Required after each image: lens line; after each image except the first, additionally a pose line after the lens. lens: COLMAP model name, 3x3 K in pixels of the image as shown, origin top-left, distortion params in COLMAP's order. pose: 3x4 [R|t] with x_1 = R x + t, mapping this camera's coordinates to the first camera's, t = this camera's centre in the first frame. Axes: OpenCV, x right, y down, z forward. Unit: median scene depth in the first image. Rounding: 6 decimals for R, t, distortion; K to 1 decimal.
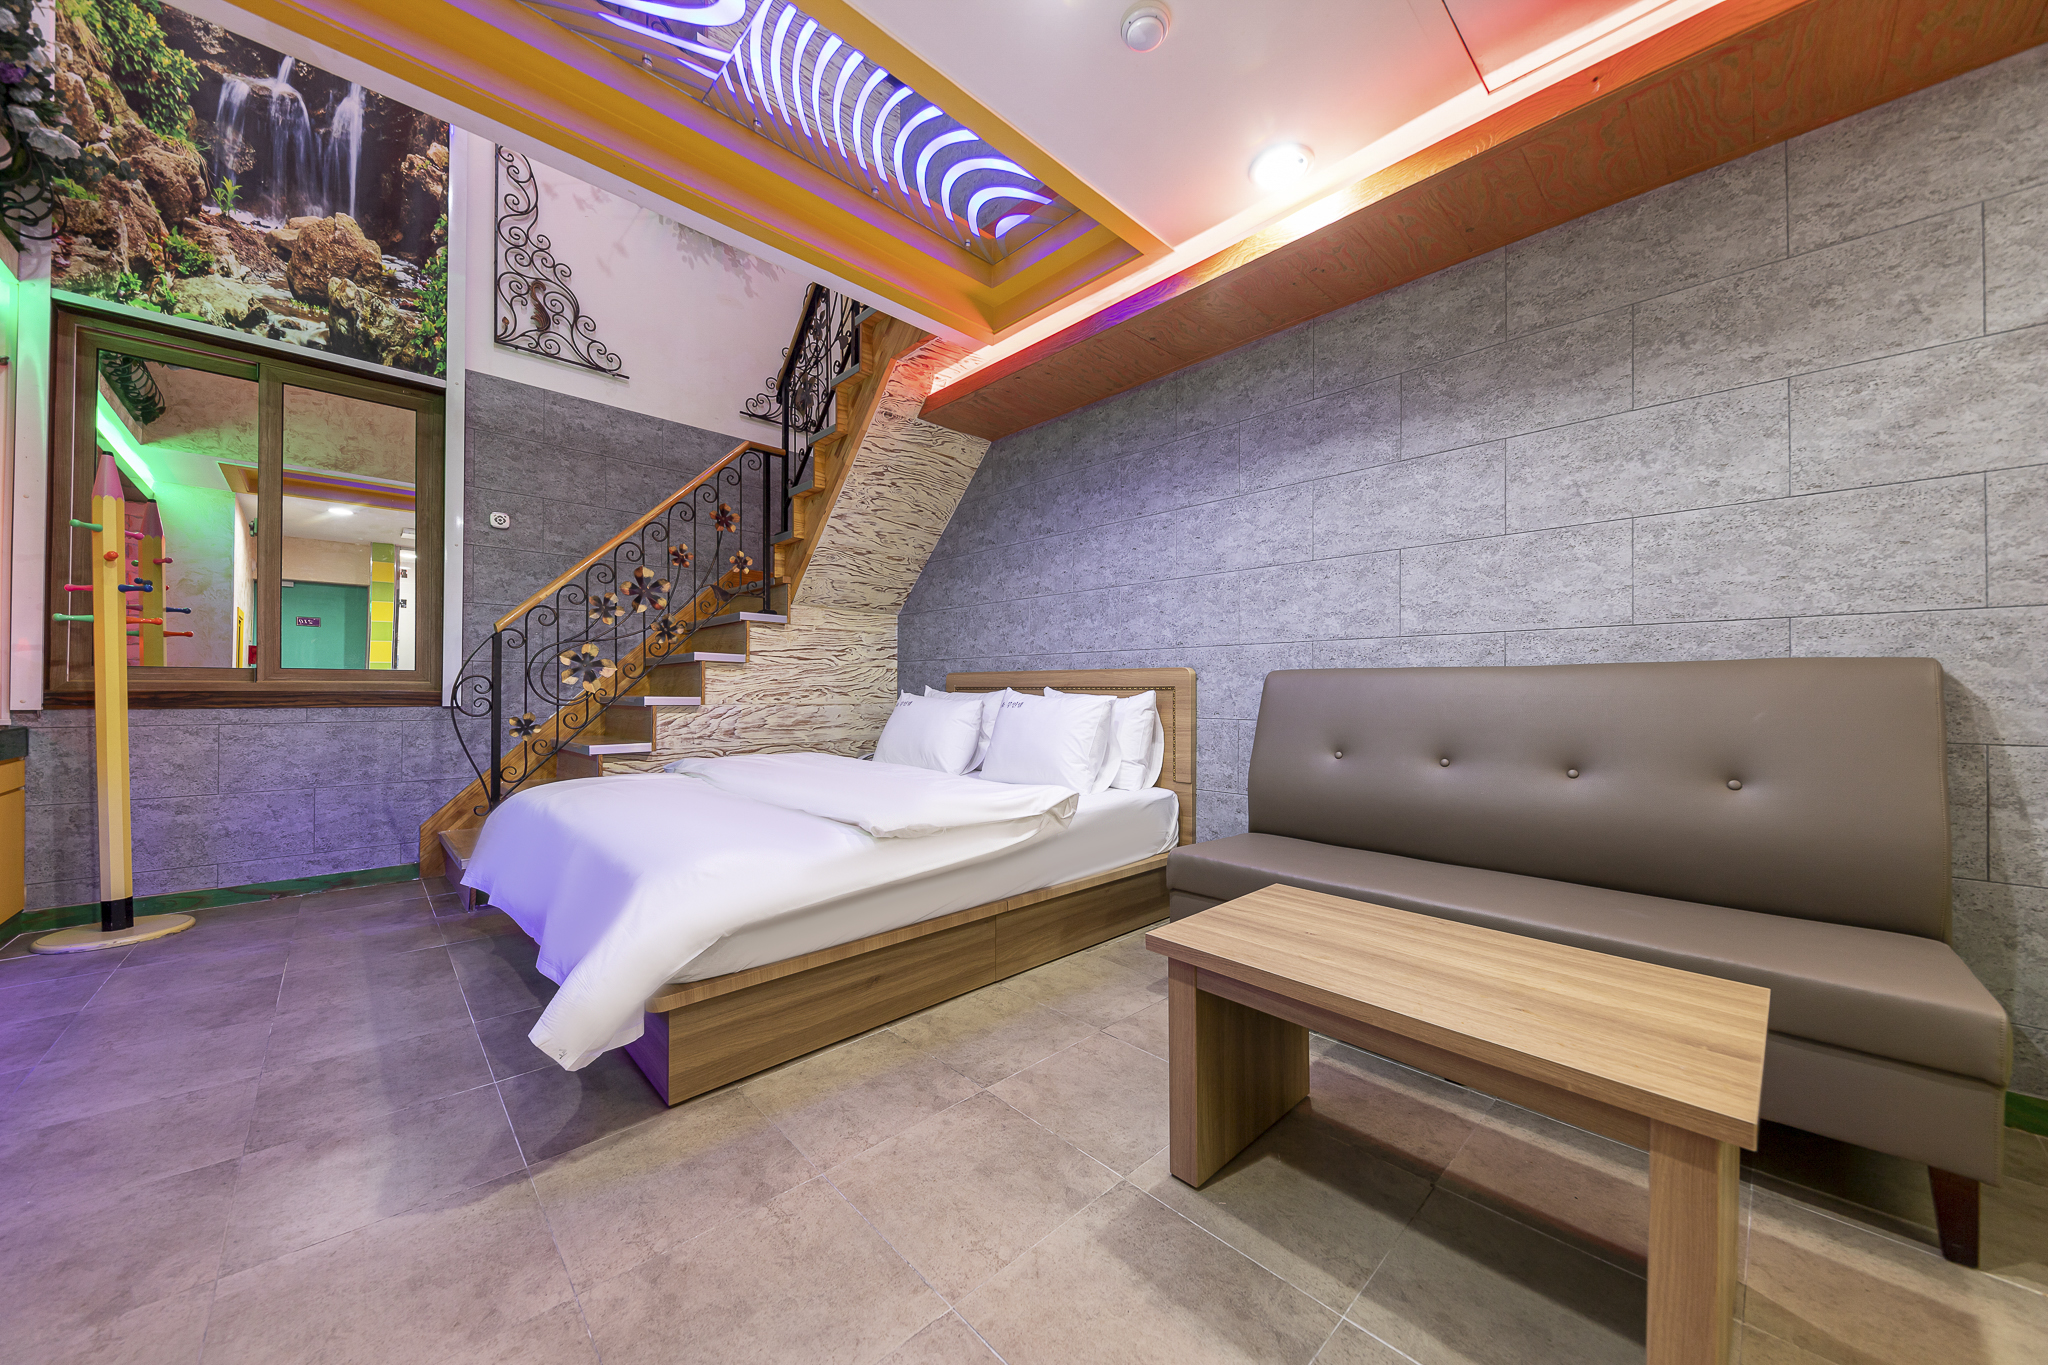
lens RADIAL K [[710.5, 0, 1014.7], [0, 710.5, 691.9], [0, 0, 1]] dist [0.008557, -0.003379]
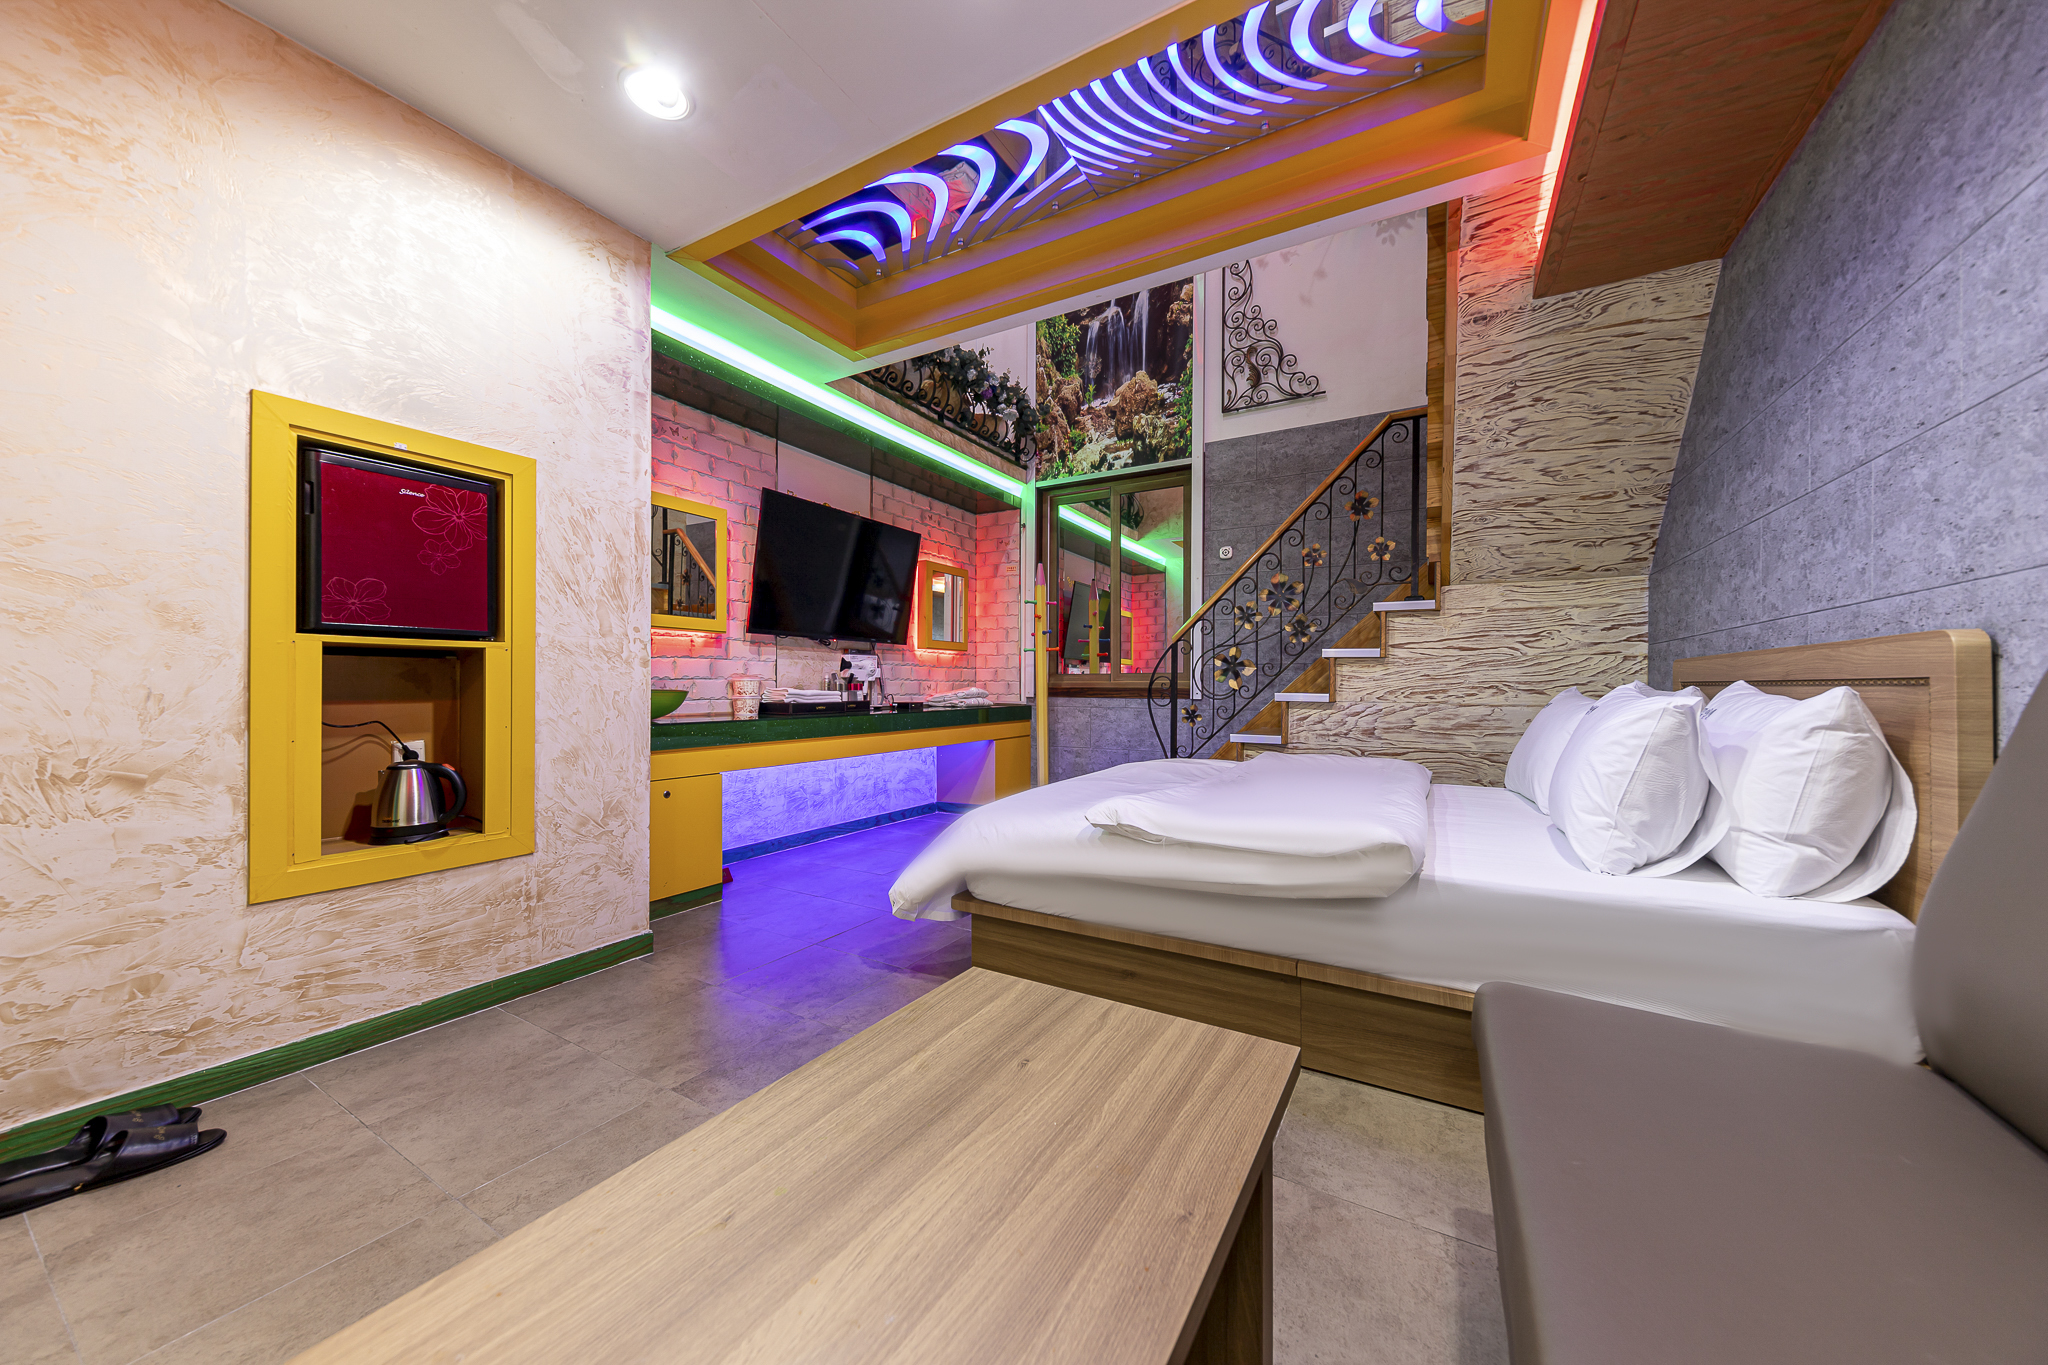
lens RADIAL K [[710.5, 0, 1027.8], [0, 710.5, 692.5], [0, 0, 1]] dist [0.008557, -0.003379]
pose [[0.283686, 0.006853, -0.958893, 0.414883], [-0.003685, 0.999975, 0.006056, 0.000662], [0.958910, 0.001815, 0.283705, 0.330560]]
